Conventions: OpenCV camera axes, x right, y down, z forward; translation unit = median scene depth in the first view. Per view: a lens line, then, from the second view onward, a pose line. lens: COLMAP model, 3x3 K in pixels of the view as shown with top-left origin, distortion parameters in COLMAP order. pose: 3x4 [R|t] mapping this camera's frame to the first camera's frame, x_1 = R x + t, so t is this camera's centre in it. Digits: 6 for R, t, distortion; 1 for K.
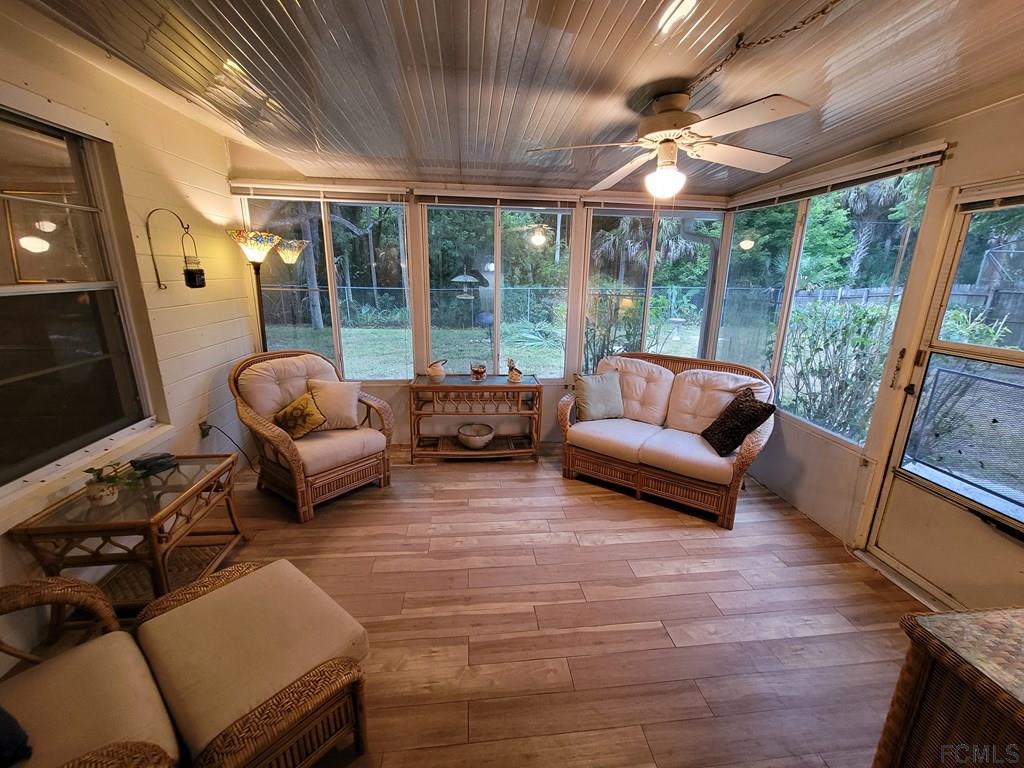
lens RADIAL K [[418.5, 0, 516.7], [0, 418.5, 384.7], [0, 0, 1]] dist [-0.009863, 0.003507]
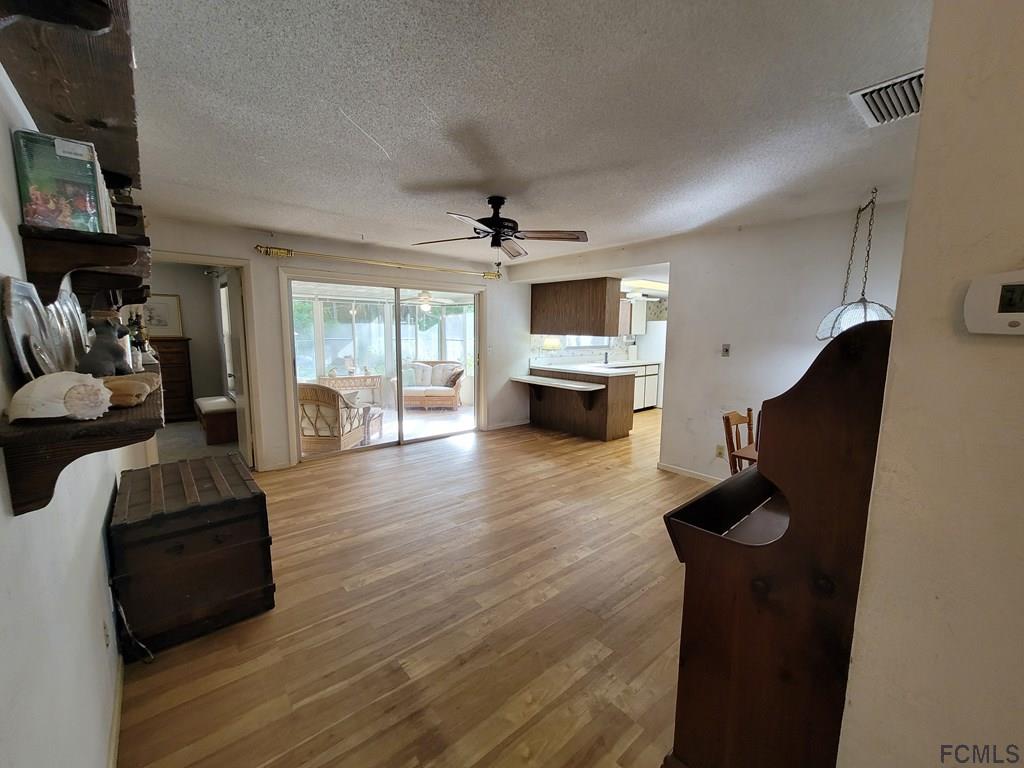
lens RADIAL K [[418.5, 0, 516.7], [0, 418.5, 384.7], [0, 0, 1]] dist [-0.009863, 0.003507]
pose [[0.822161, -0.080671, 0.563509, -0.744522], [0.150180, 0.985575, -0.078020, 0.404197], [-0.549087, 0.148773, 0.822417, -1.582168]]
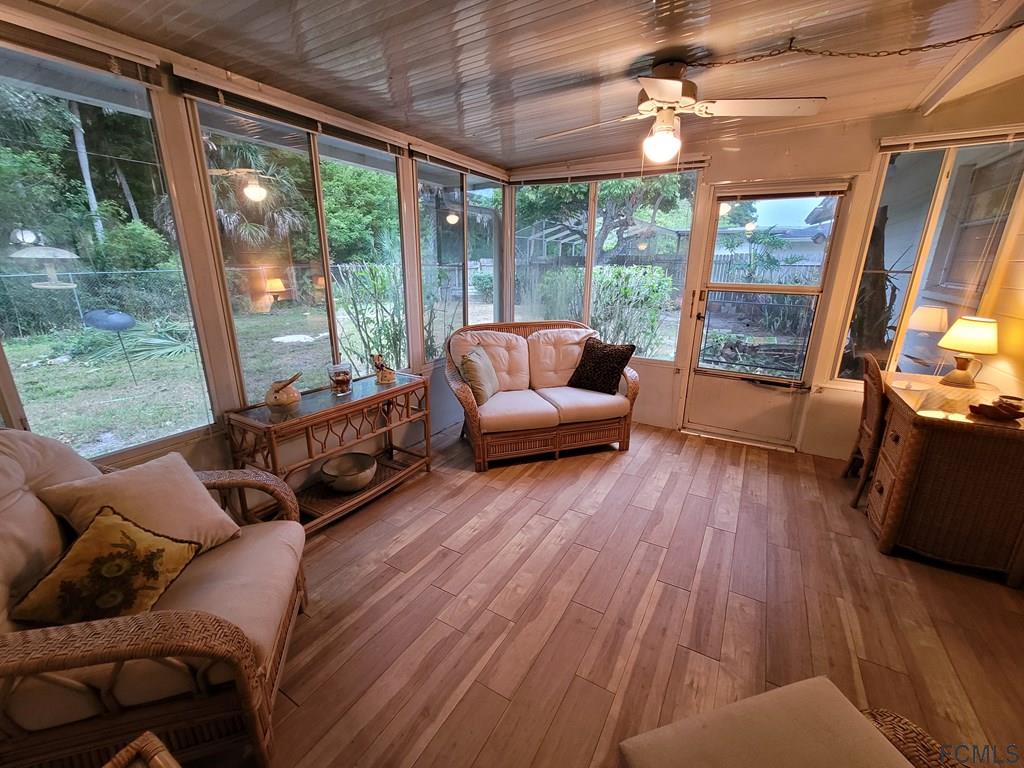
lens RADIAL K [[418.5, 0, 516.7], [0, 418.5, 384.7], [0, 0, 1]] dist [-0.009863, 0.003507]
pose [[0.597360, -0.239081, 0.765507, -0.516680], [0.205298, 0.968311, 0.142217, -0.073918], [-0.775250, 0.072202, 0.627514, 0.404107]]
